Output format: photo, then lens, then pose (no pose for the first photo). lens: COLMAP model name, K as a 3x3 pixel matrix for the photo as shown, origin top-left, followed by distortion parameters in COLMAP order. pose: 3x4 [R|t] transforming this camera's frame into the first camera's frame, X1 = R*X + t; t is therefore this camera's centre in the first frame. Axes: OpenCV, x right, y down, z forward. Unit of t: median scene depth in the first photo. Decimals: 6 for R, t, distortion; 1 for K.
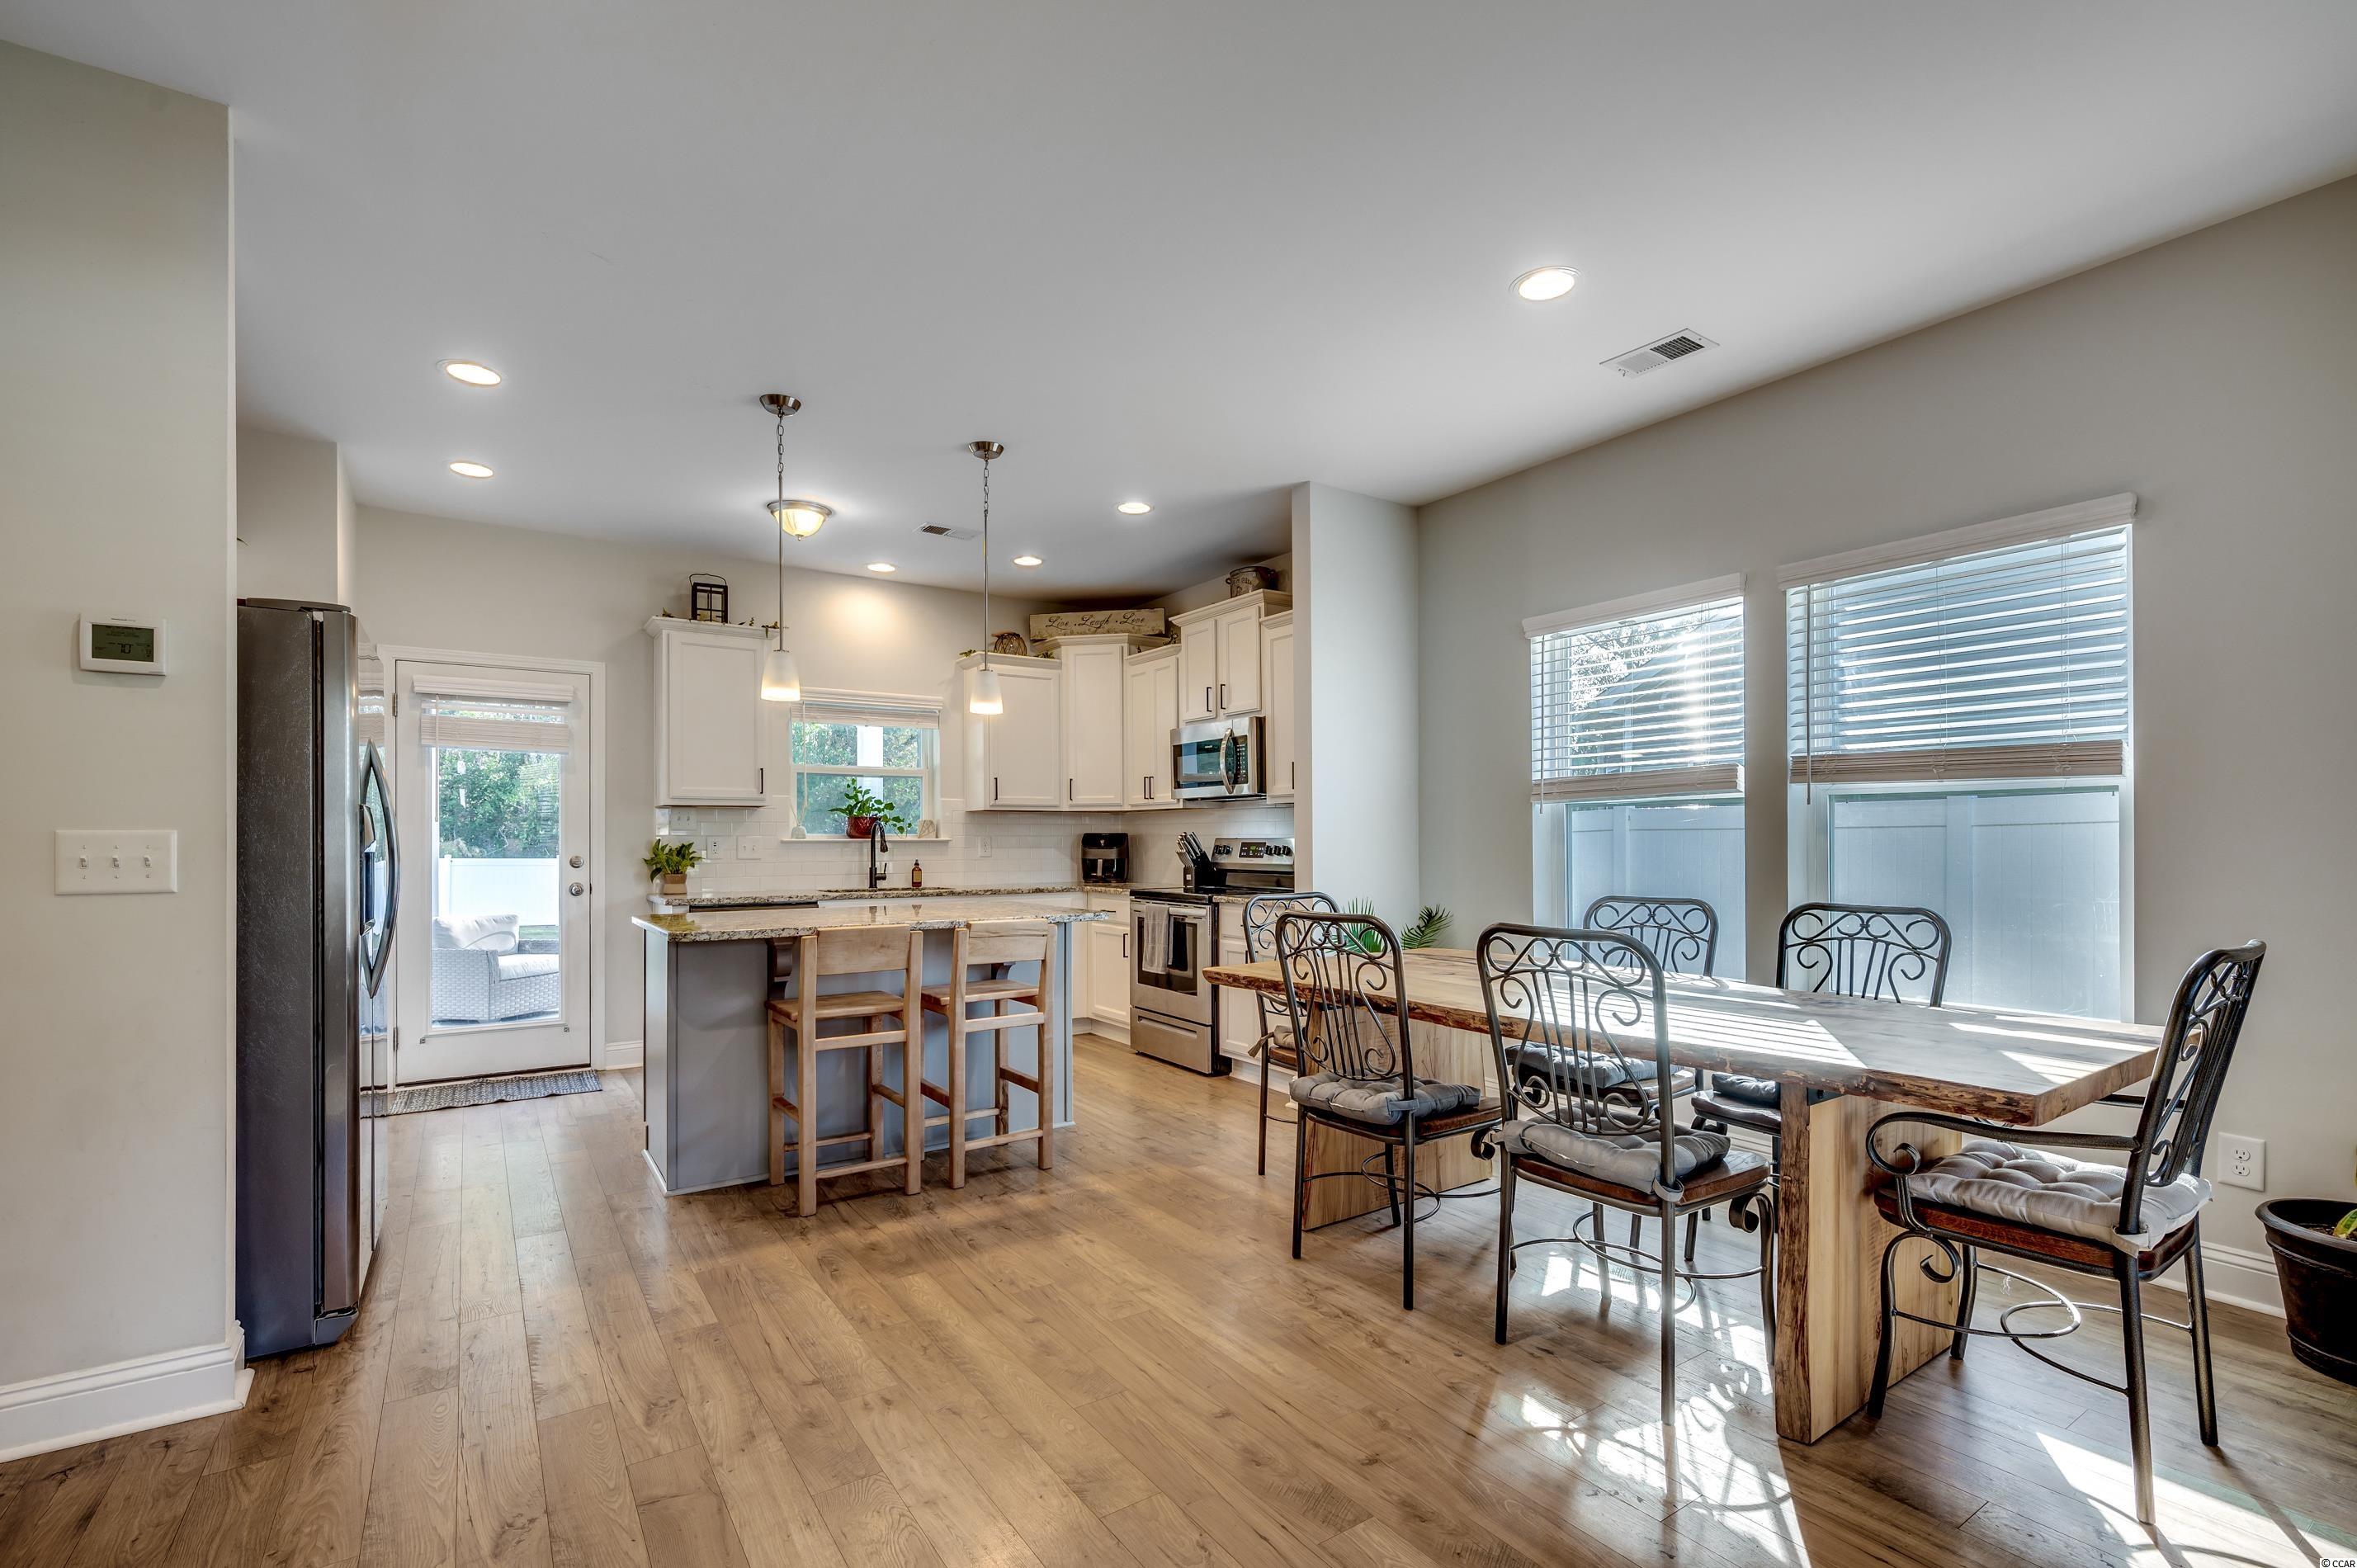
lens RADIAL K [[1070.8, 0, 1187.5], [0, 1070.8, 828.5], [0, 0, 1]] dist [0.002418, -0.000174]
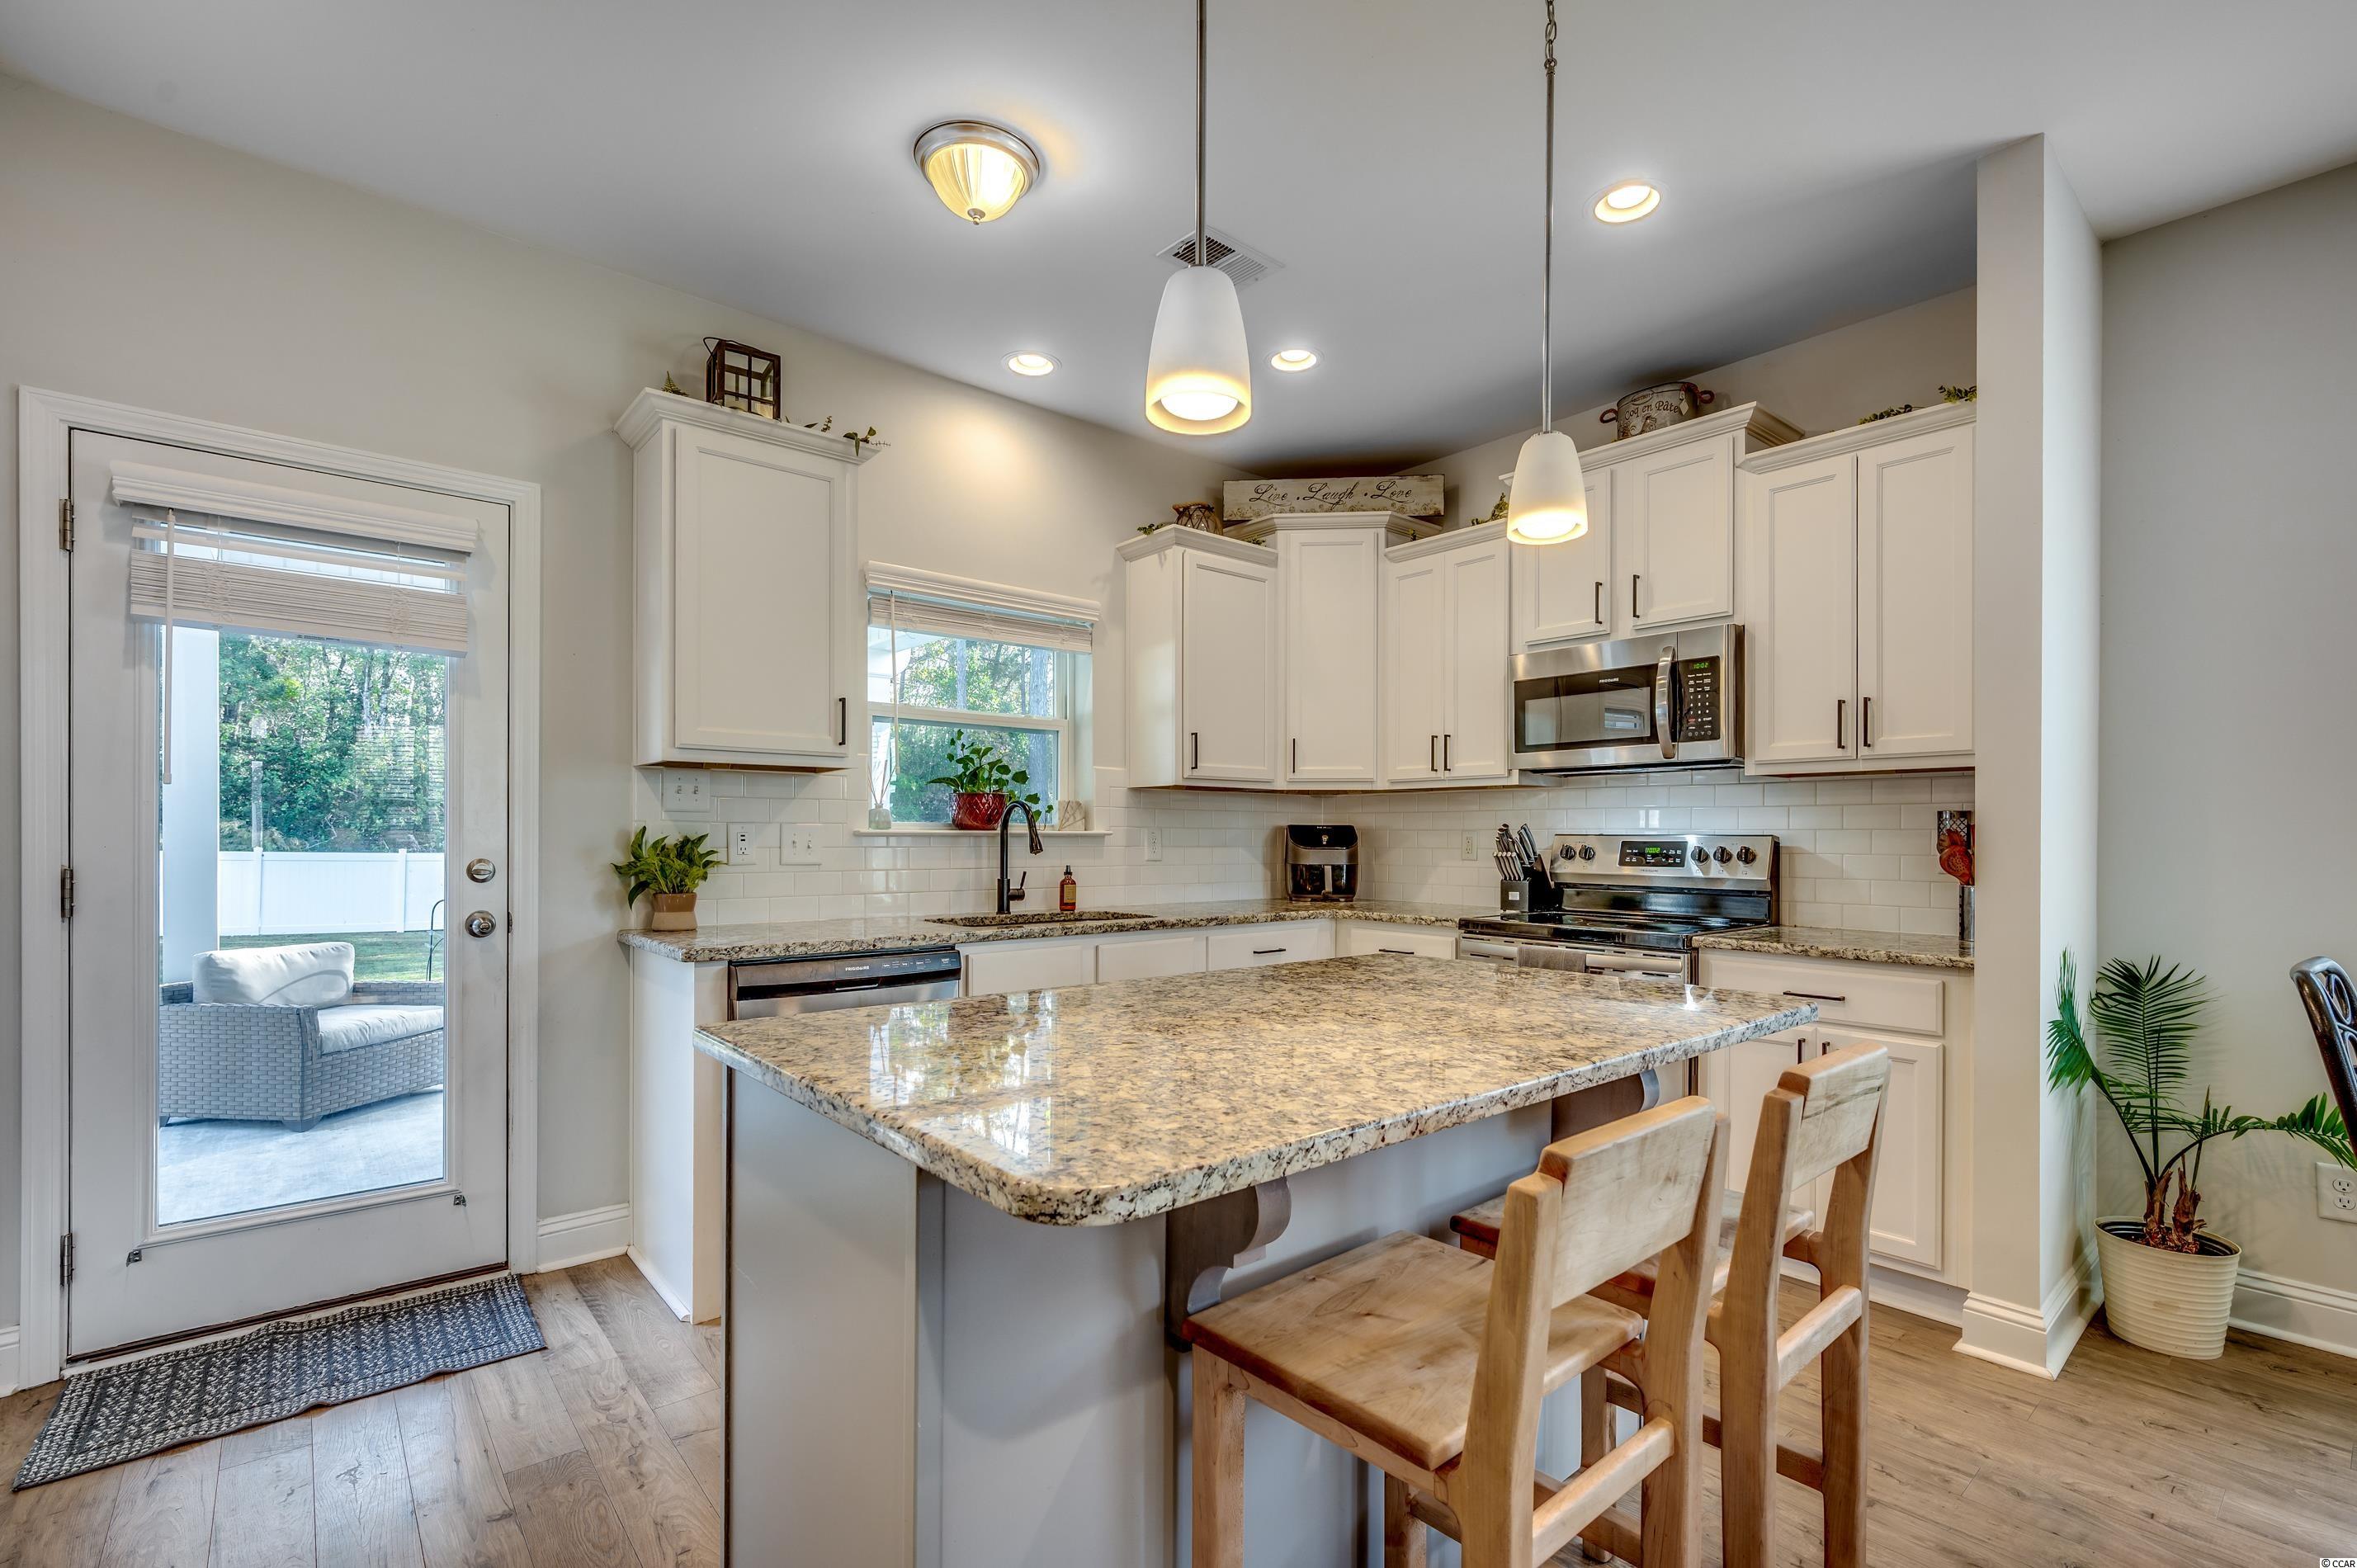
lens RADIAL K [[1046.3, 0, 1178.0], [0, 1046.3, 832.8], [0, 0, 1]] dist [-0.001258, 0.000912]
pose [[0.993655, 0.007720, 0.112205, -0.262795], [-0.008484, 0.999944, 0.006335, 0.006463], [-0.112150, -0.007247, 0.993665, 0.415172]]
